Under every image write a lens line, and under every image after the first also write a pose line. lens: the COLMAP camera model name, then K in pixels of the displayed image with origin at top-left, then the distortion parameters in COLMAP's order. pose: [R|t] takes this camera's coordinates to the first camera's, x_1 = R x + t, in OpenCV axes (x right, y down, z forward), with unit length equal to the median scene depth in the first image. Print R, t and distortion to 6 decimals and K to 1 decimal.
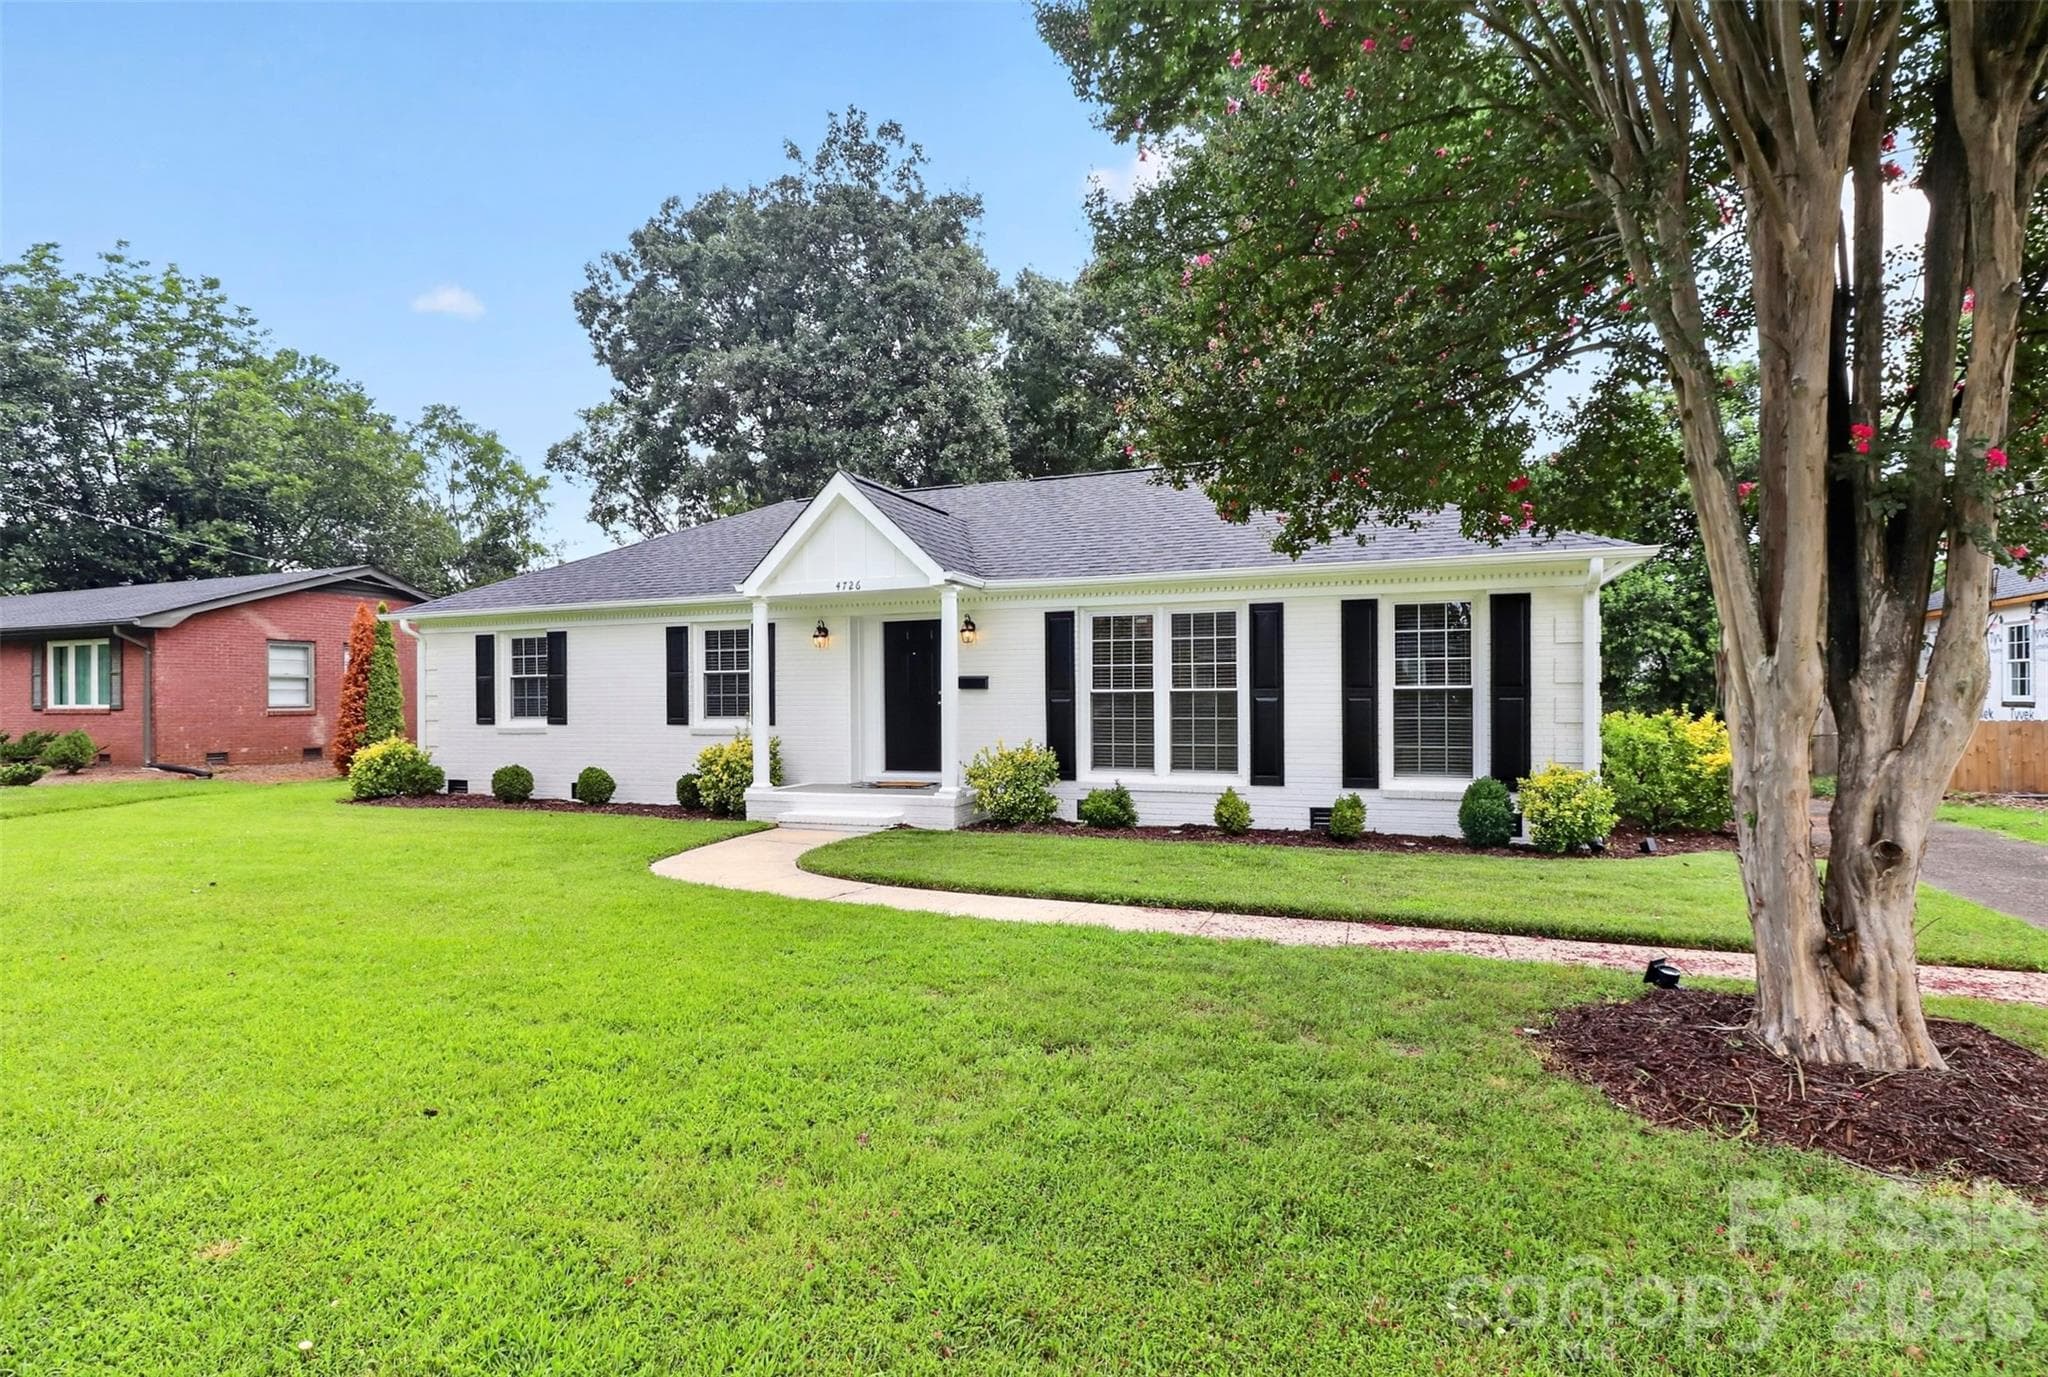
lens RADIAL K [[994.5, 0, 1016.6], [0, 994.5, 691.3], [0, 0, 1]] dist [-0.028068, -0.000428]
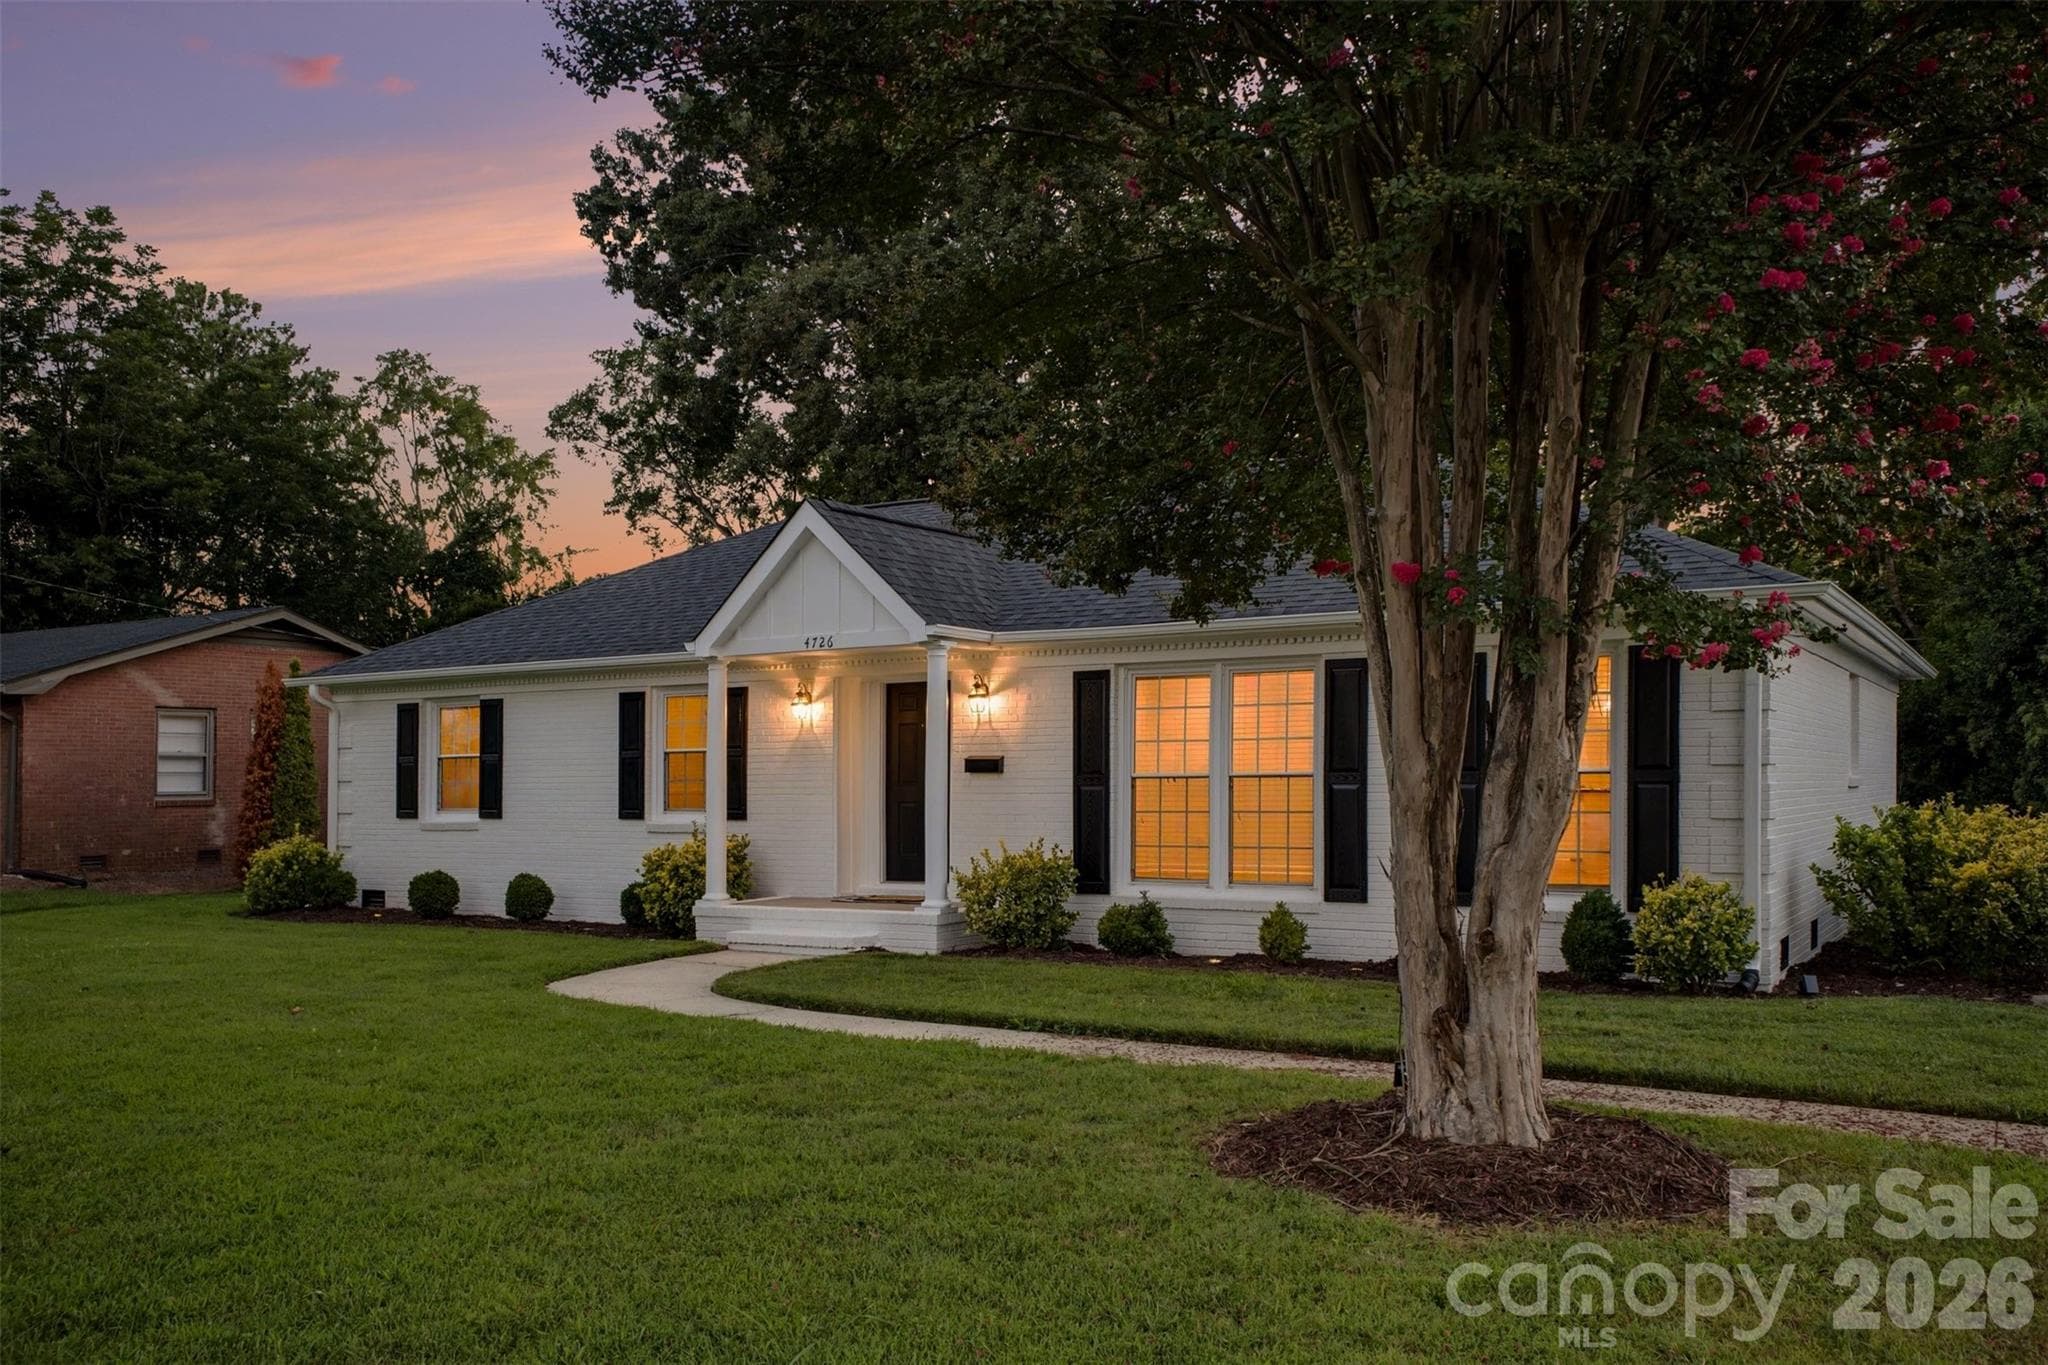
lens RADIAL K [[1621.9, 0, 1024.0], [0, 1621.9, 682.5], [0, 0, 1]] dist [-0.056984, 0.071305]
pose [[0.986922, -0.010442, -0.160857, 0.144708], [0.001891, 0.998581, -0.053216, -0.004608], [0.161185, 0.052216, 0.985542, -0.175116]]
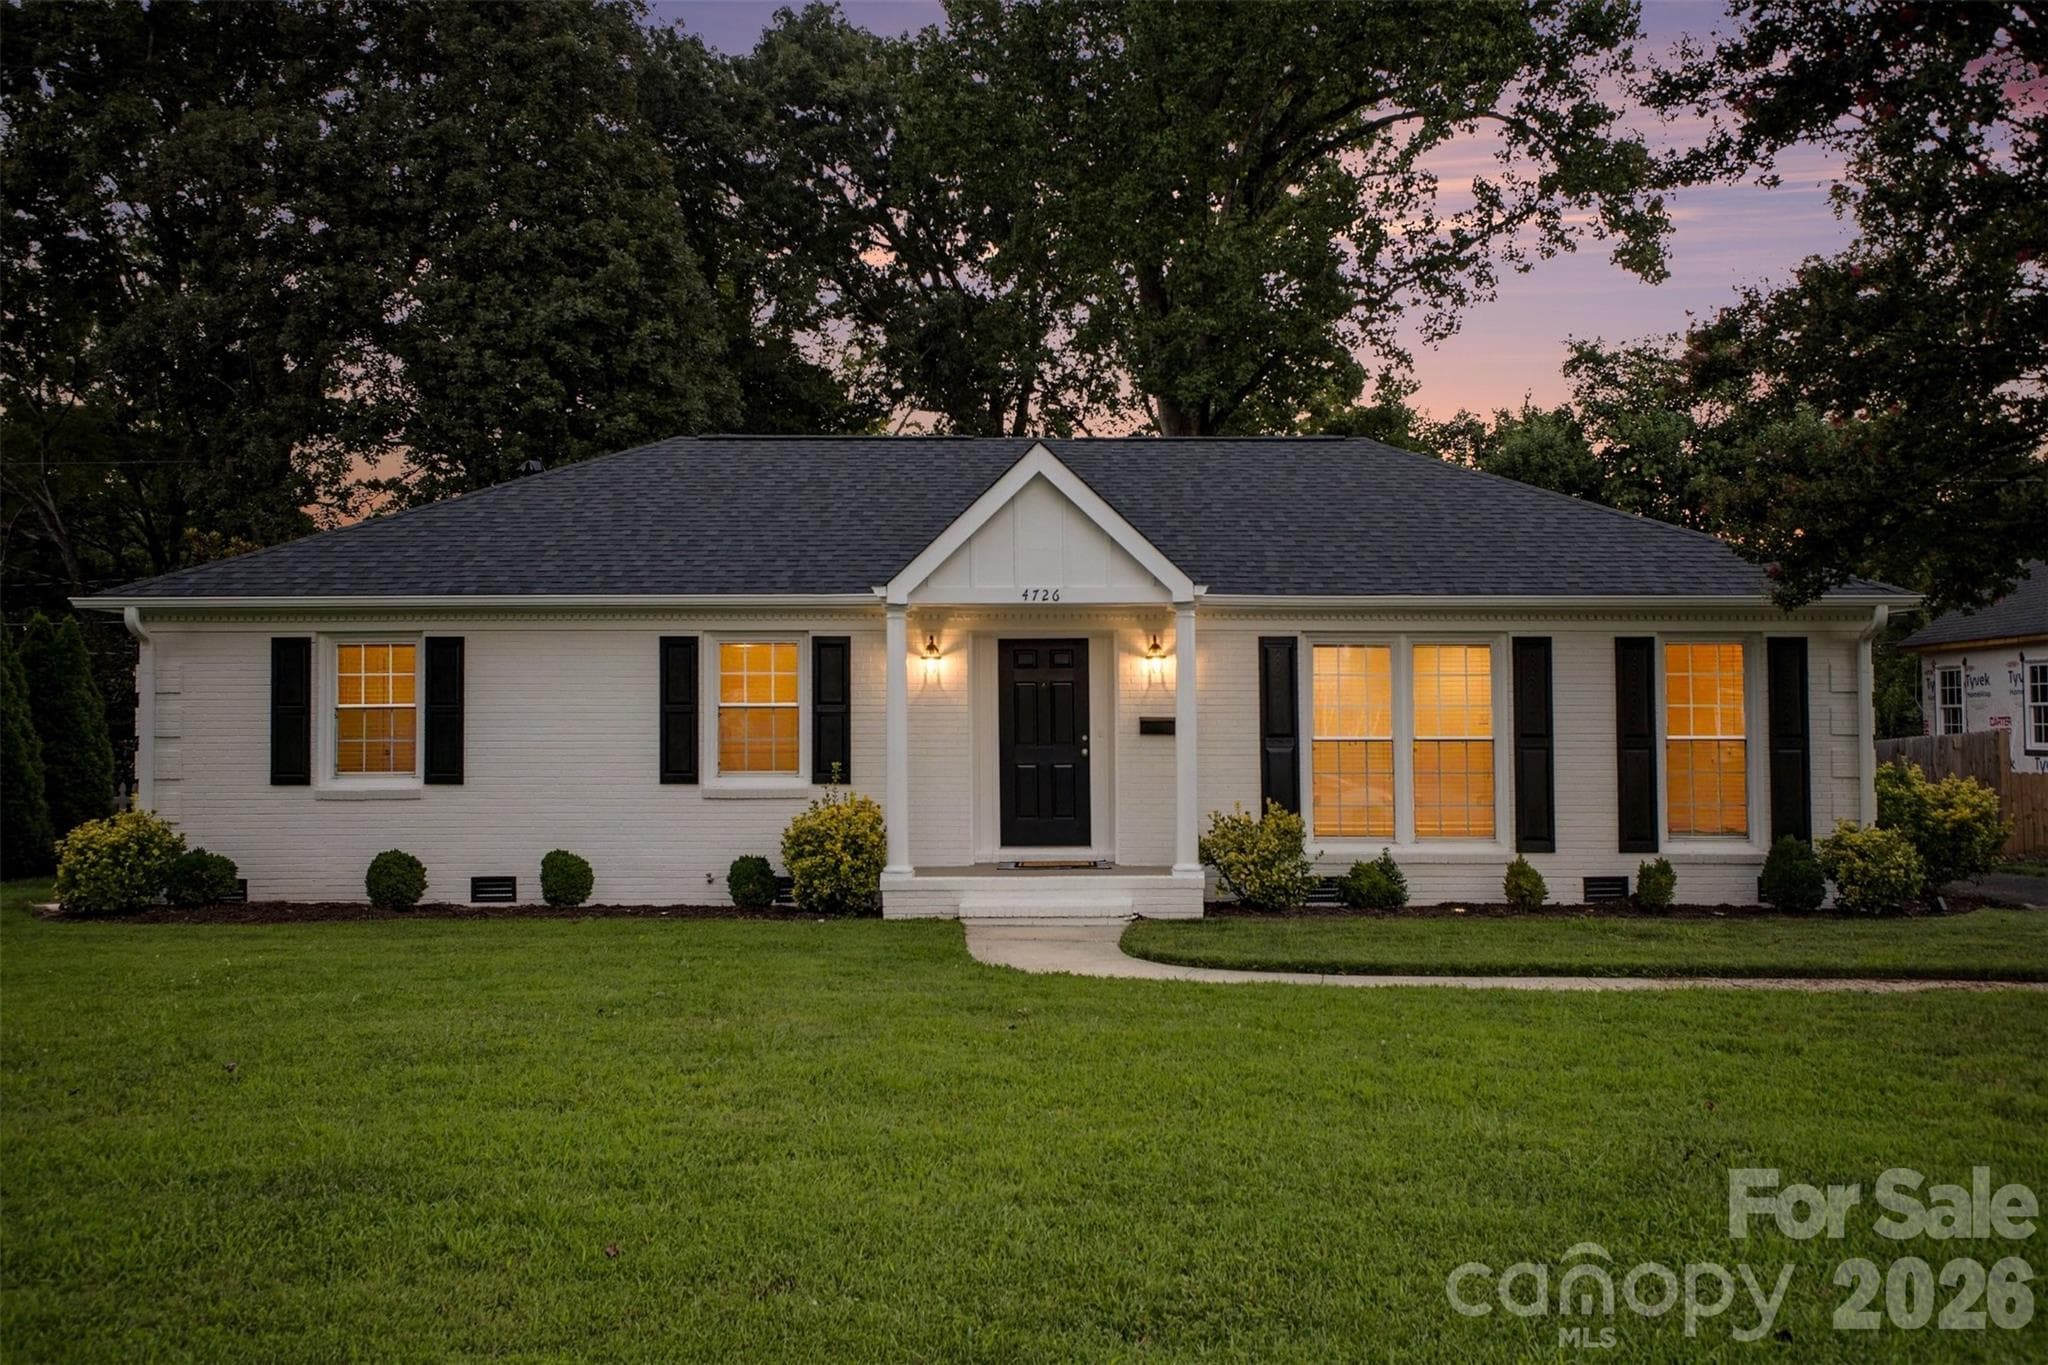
lens RADIAL K [[1621.9, 0, 1024.0], [0, 1621.9, 682.5], [0, 0, 1]] dist [-0.056984, 0.071305]
pose [[0.928946, 0.020408, 0.369653, -0.458004], [-0.008989, 0.999428, -0.032589, -0.001166], [-0.370106, 0.026950, 0.928598, -0.084772]]
